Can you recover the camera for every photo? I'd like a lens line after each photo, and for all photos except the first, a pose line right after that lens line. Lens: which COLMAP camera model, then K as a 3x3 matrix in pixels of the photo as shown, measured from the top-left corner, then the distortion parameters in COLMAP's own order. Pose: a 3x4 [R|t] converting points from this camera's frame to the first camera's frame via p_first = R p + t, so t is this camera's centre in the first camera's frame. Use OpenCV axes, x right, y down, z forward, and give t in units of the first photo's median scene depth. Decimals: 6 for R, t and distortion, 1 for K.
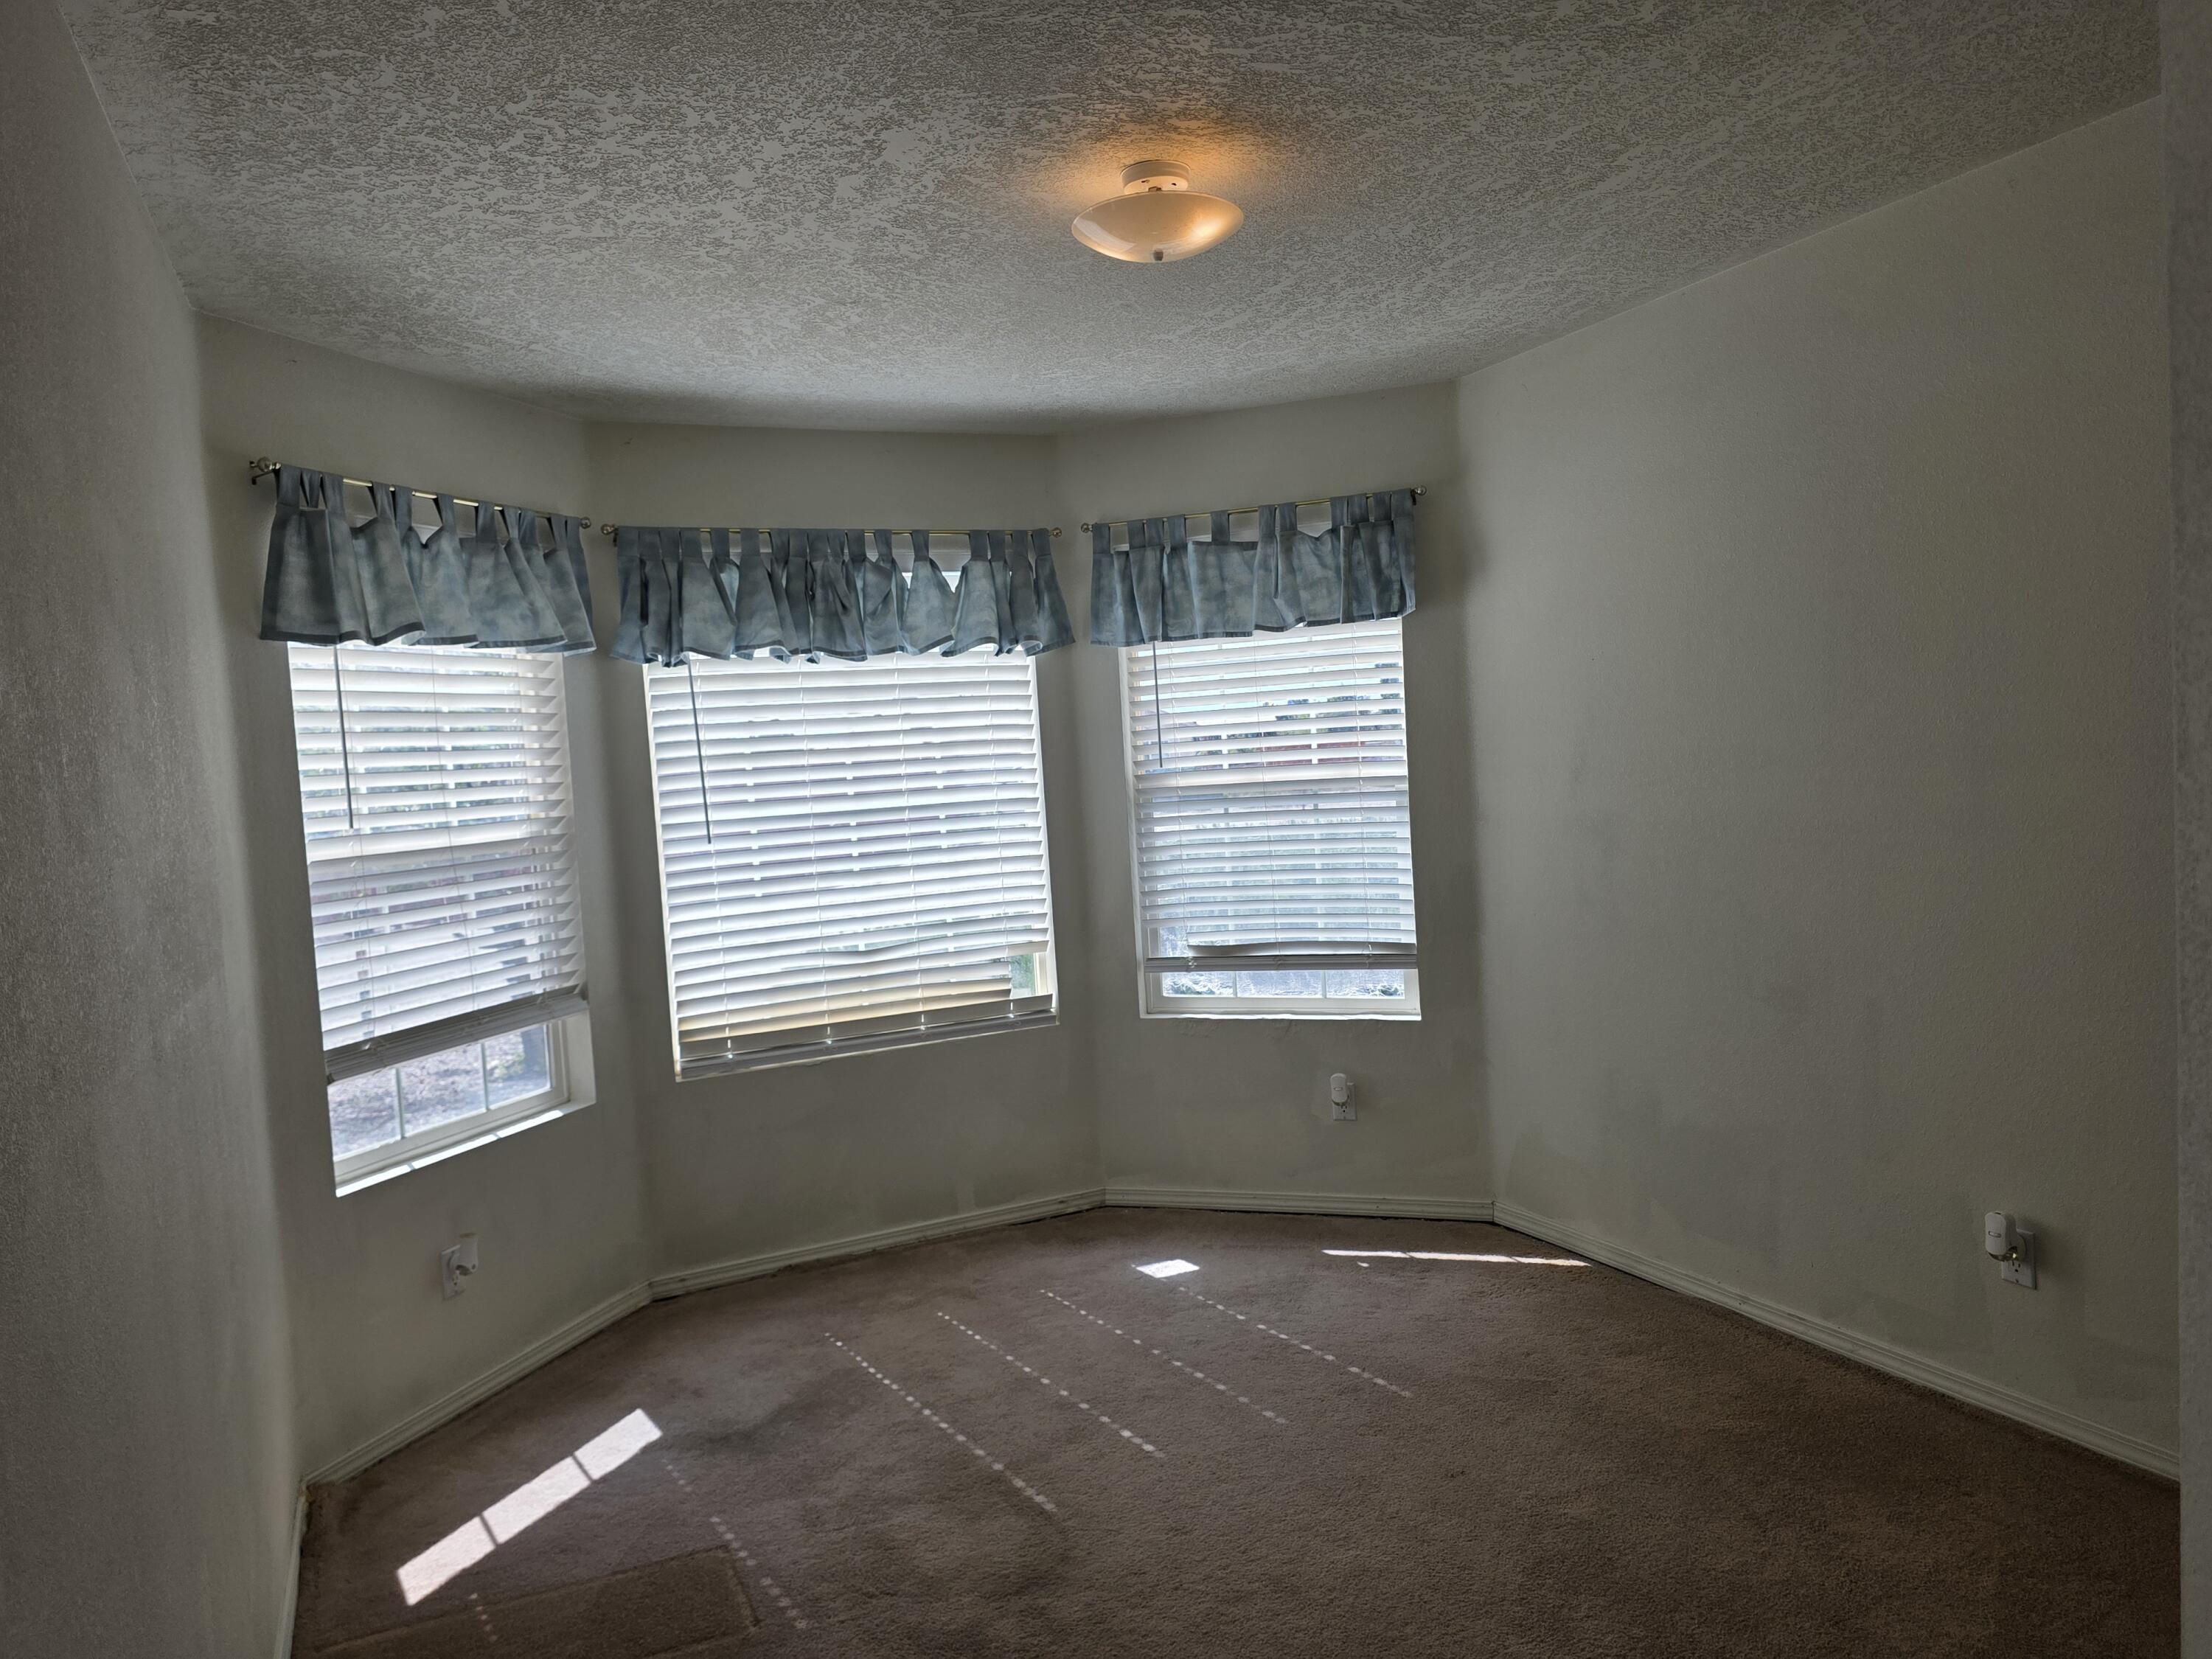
lens RADIAL K [[1547.5, 0, 1110.7], [0, 1547.5, 838.4], [0, 0, 1]] dist [0.046219, -0.040792]
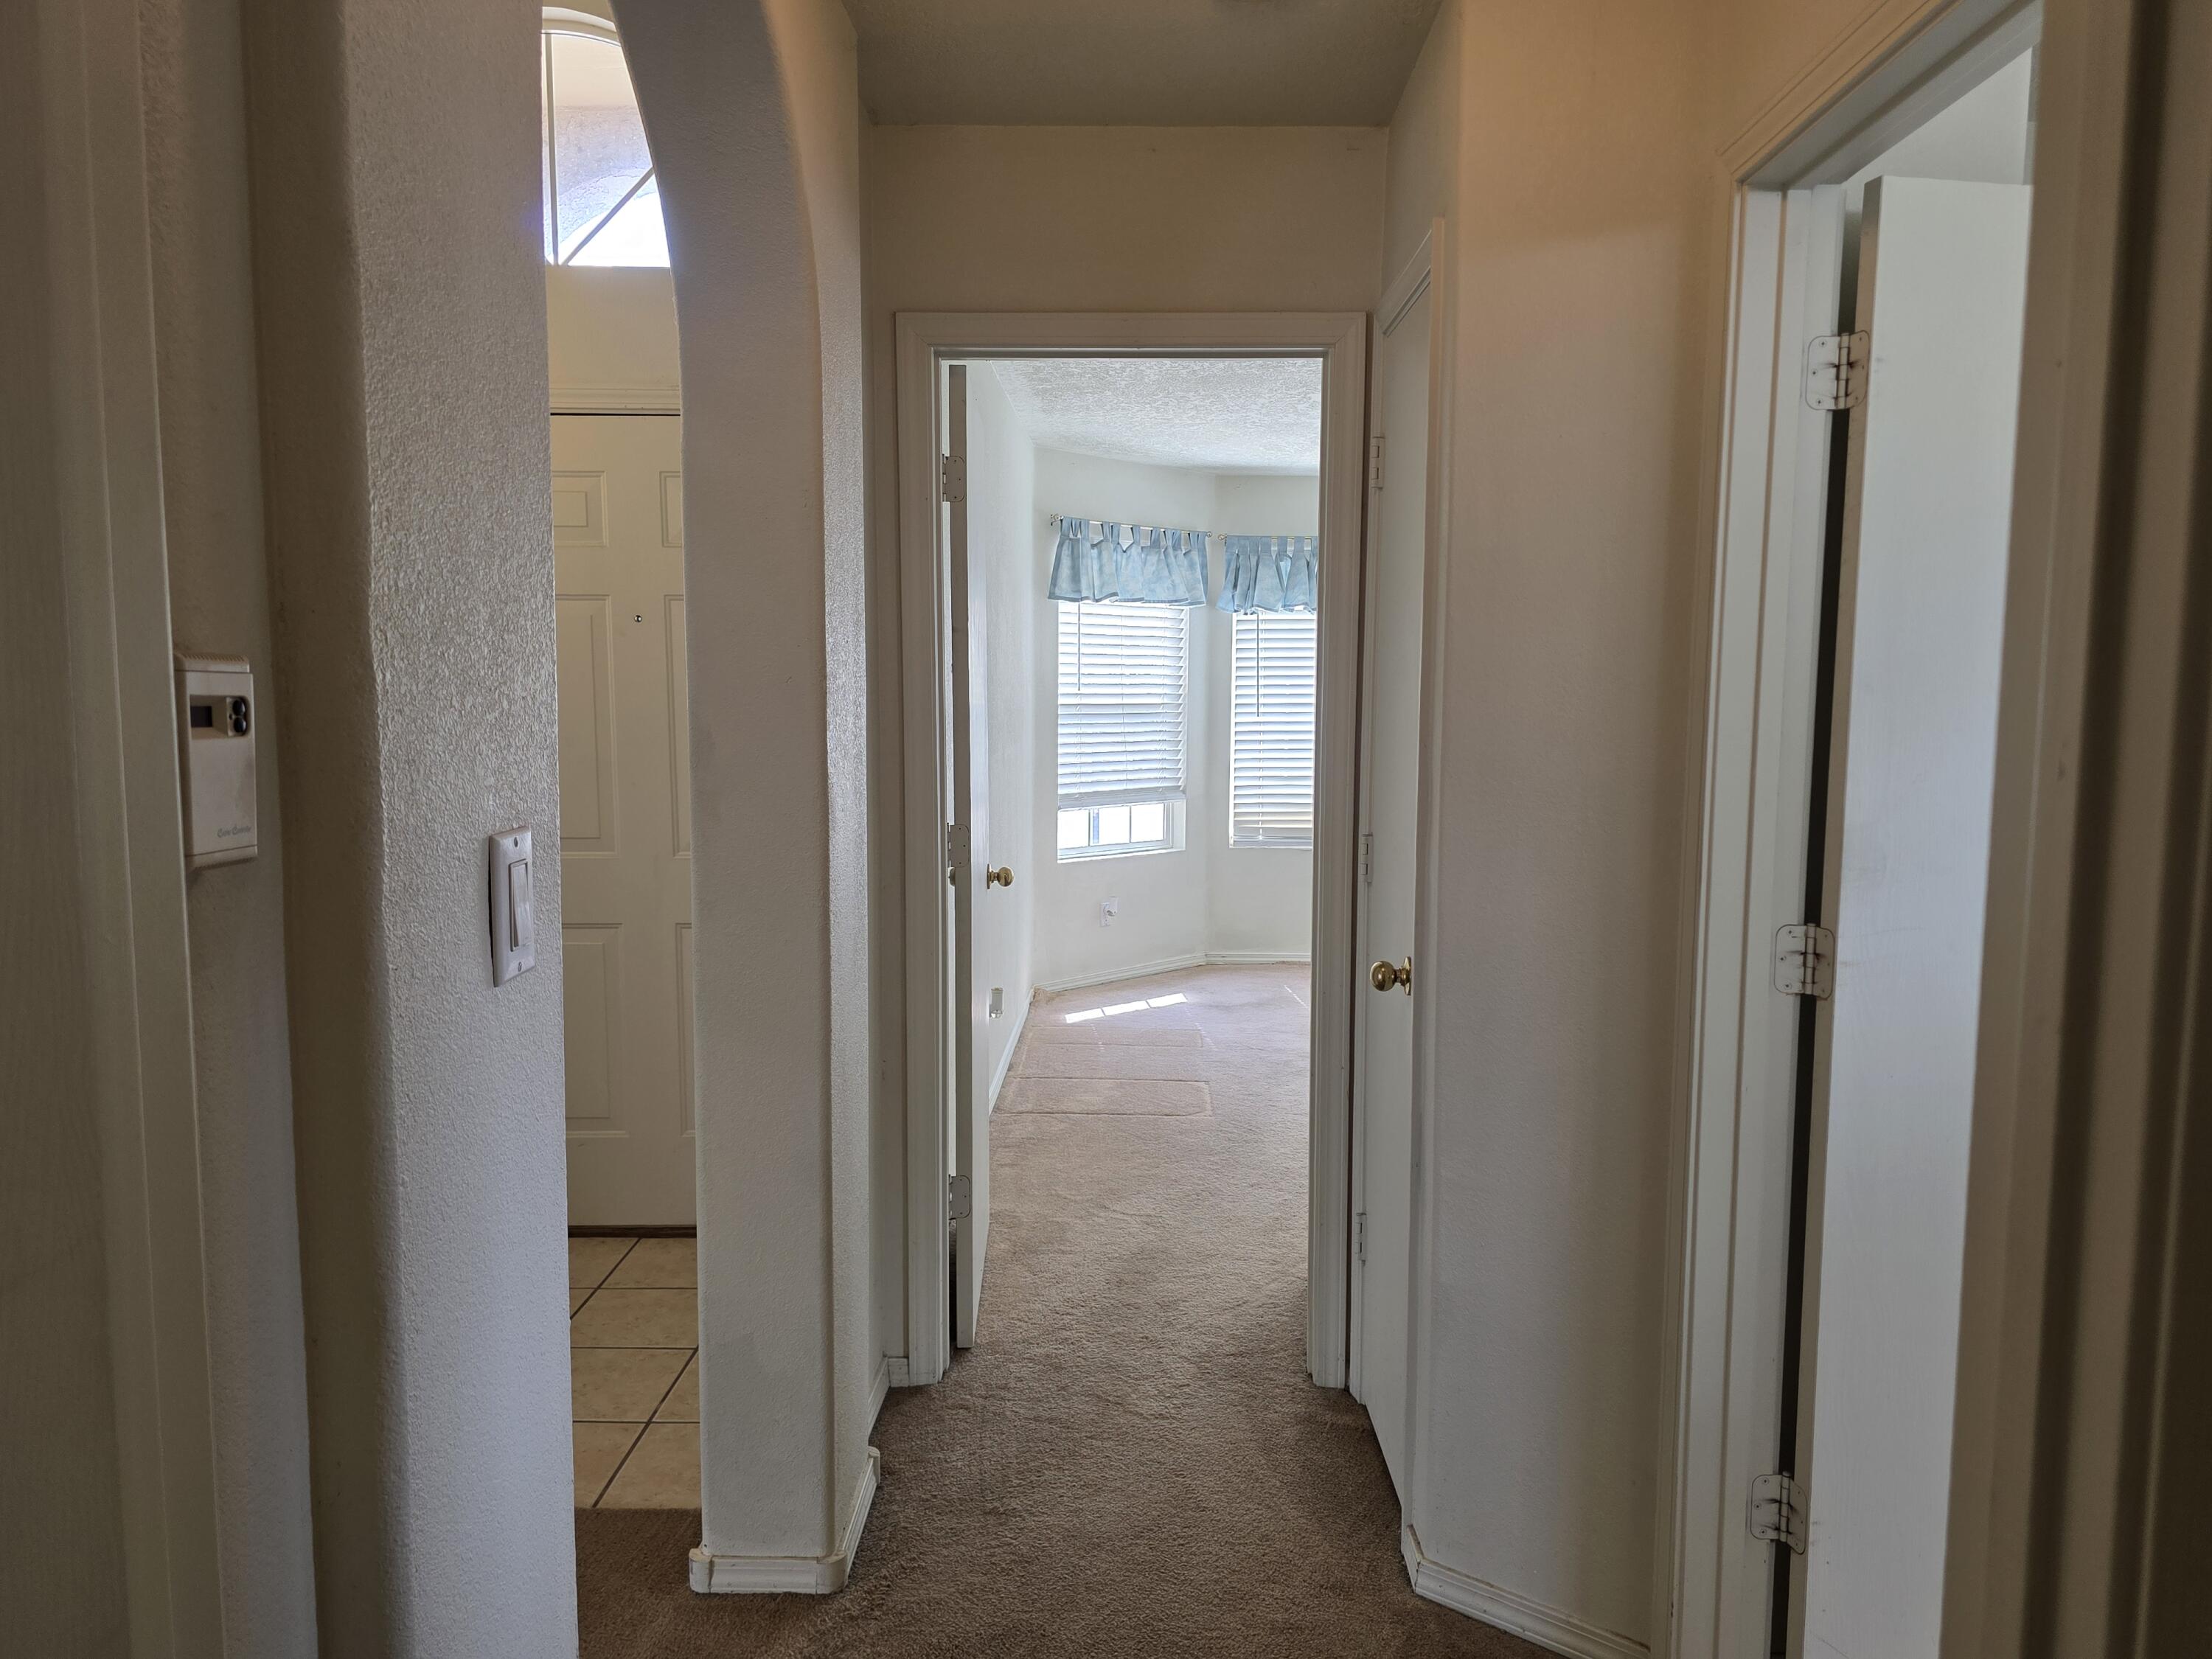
lens RADIAL K [[1547.5, 0, 1106.1], [0, 1547.5, 830.6], [0, 0, 1]] dist [0.046219, -0.040792]
pose [[0.896593, 0.106719, -0.429804, 0.398240], [-0.085843, 0.994003, 0.067737, 0.031632], [0.434456, -0.023837, 0.900378, -0.743675]]
